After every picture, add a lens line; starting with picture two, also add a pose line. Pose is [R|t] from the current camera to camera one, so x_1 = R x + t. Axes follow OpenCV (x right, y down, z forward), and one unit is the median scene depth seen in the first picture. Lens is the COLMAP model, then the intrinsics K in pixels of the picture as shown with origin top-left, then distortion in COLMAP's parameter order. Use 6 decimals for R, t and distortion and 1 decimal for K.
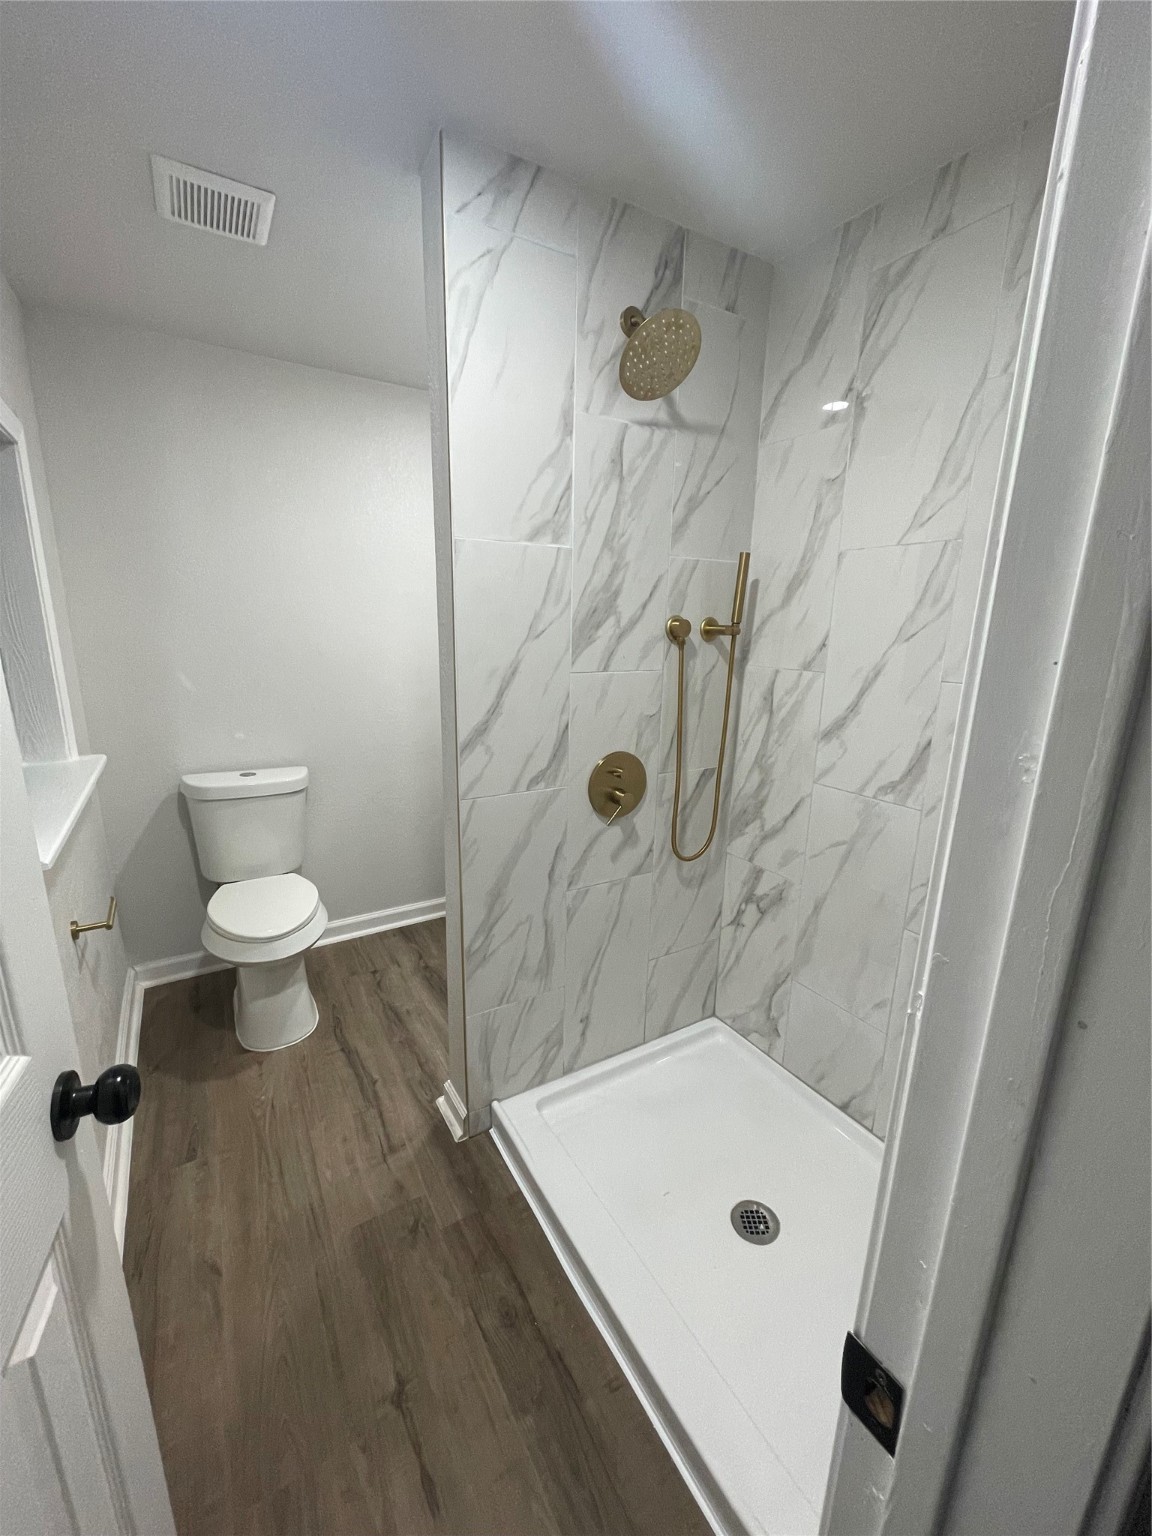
lens RADIAL K [[618.7, 0, 573.0], [0, 618.7, 771.4], [0, 0, 1]] dist [-0.001260, -0.001130]
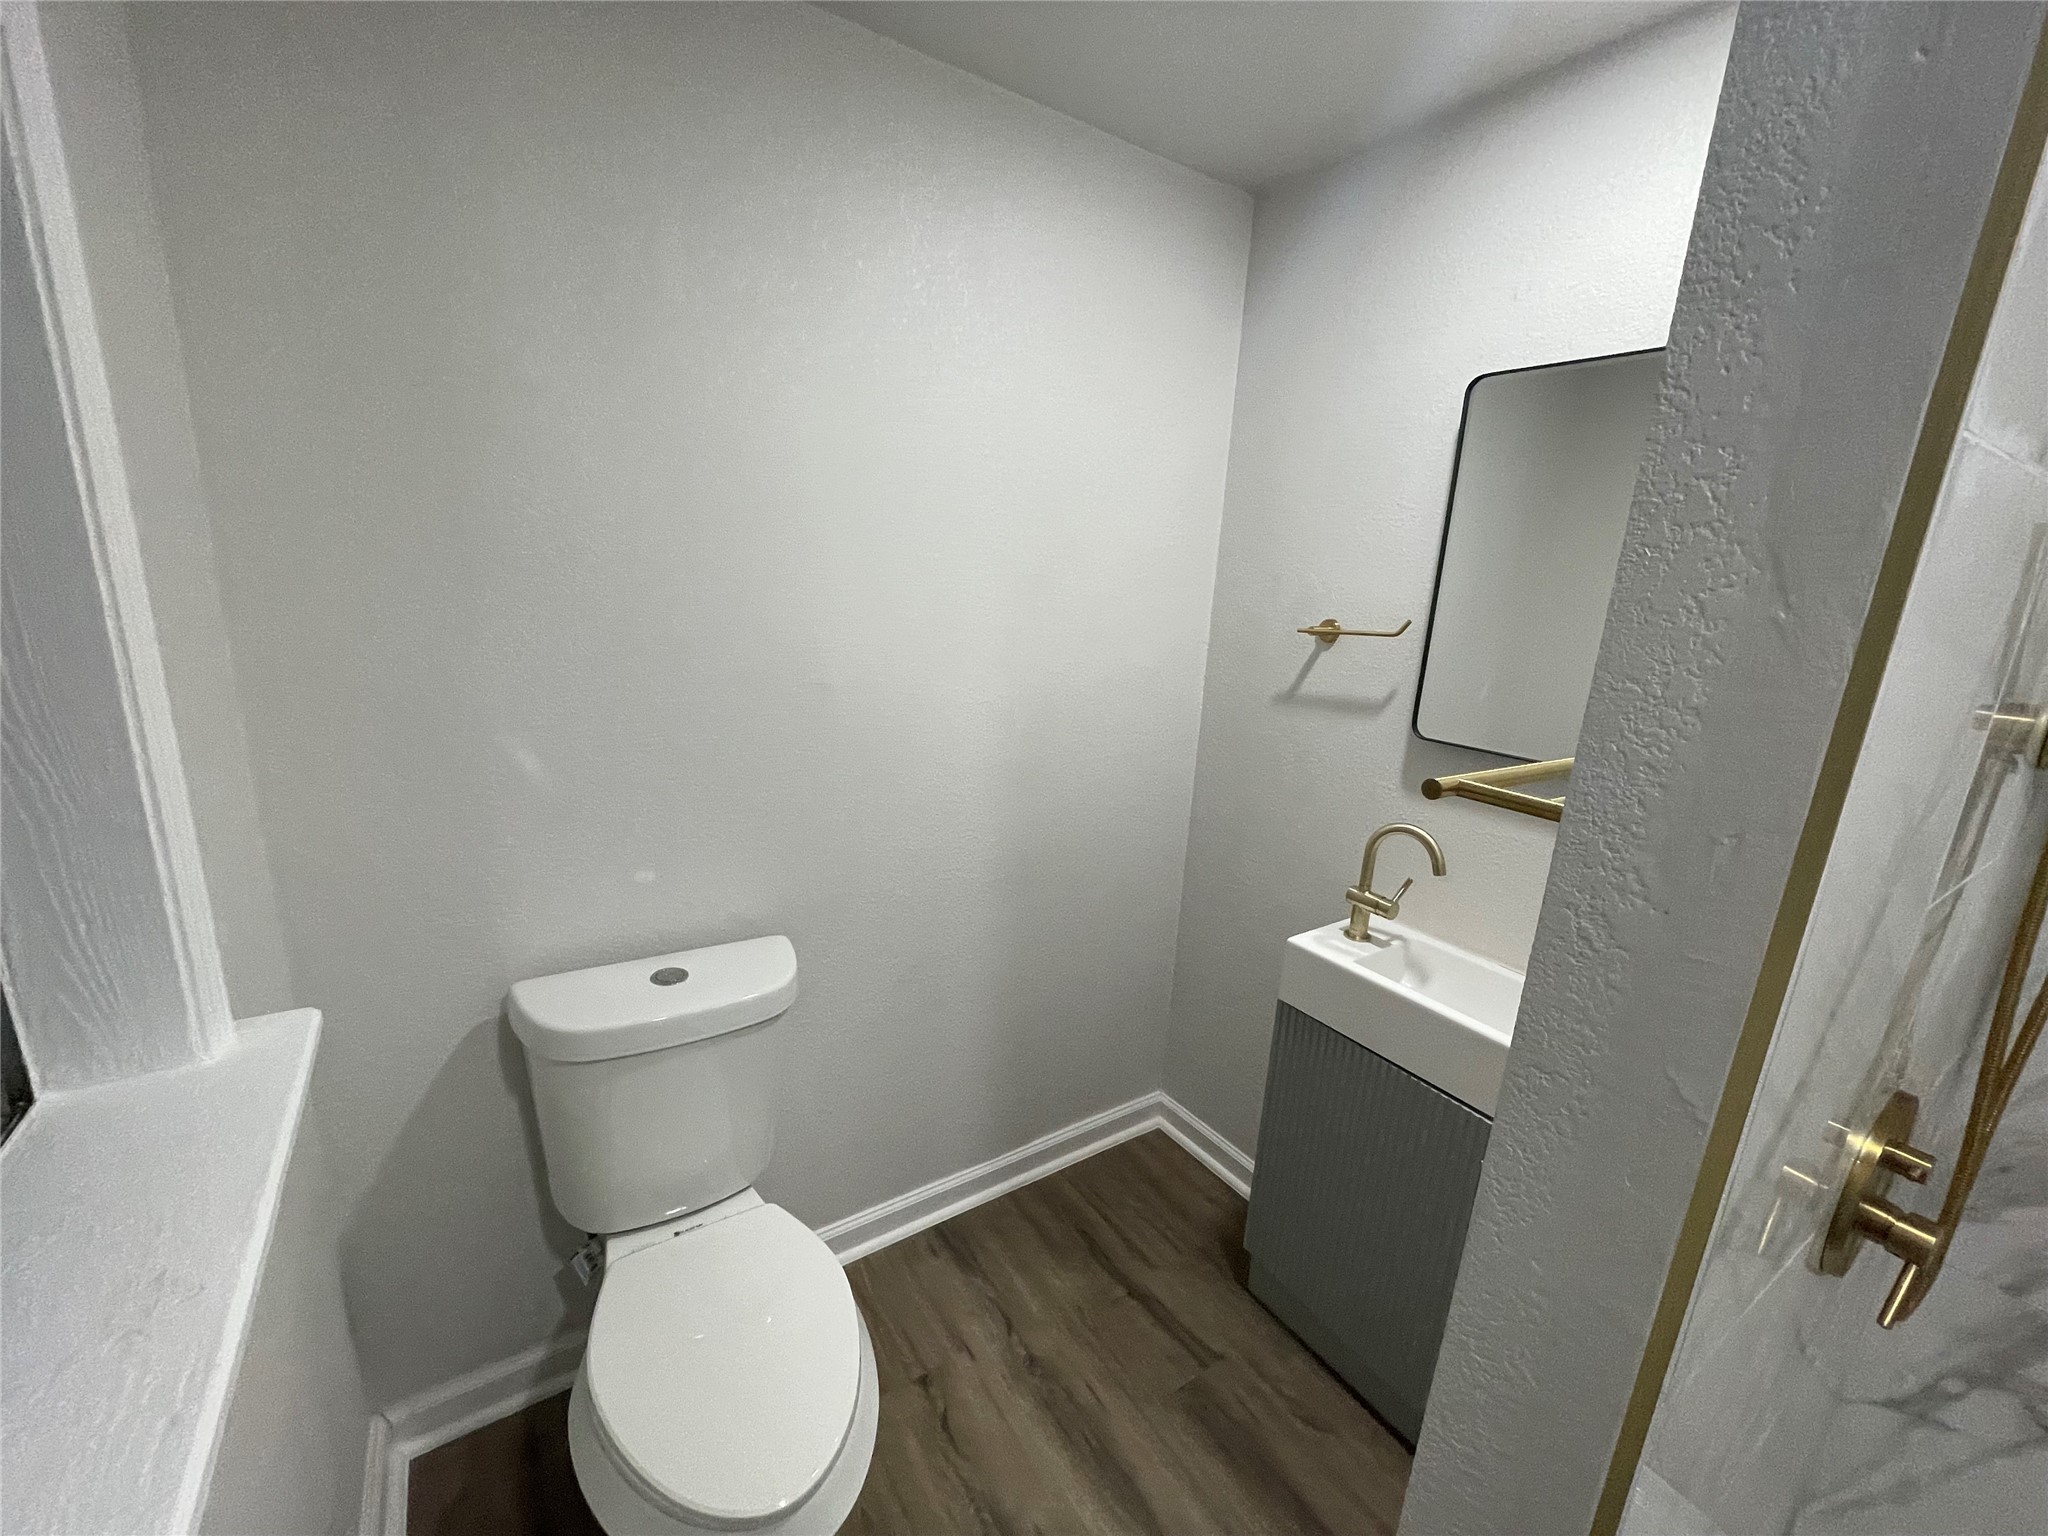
lens RADIAL K [[824.9, 0, 1028.0], [0, 824.9, 772.2], [0, 0, 1]] dist [-0.001260, -0.001130]
pose [[0.998587, 0.023796, 0.047507, -0.310835], [-0.024089, 0.999694, 0.005592, -0.145770], [-0.047359, -0.006729, 0.998855, 0.422874]]
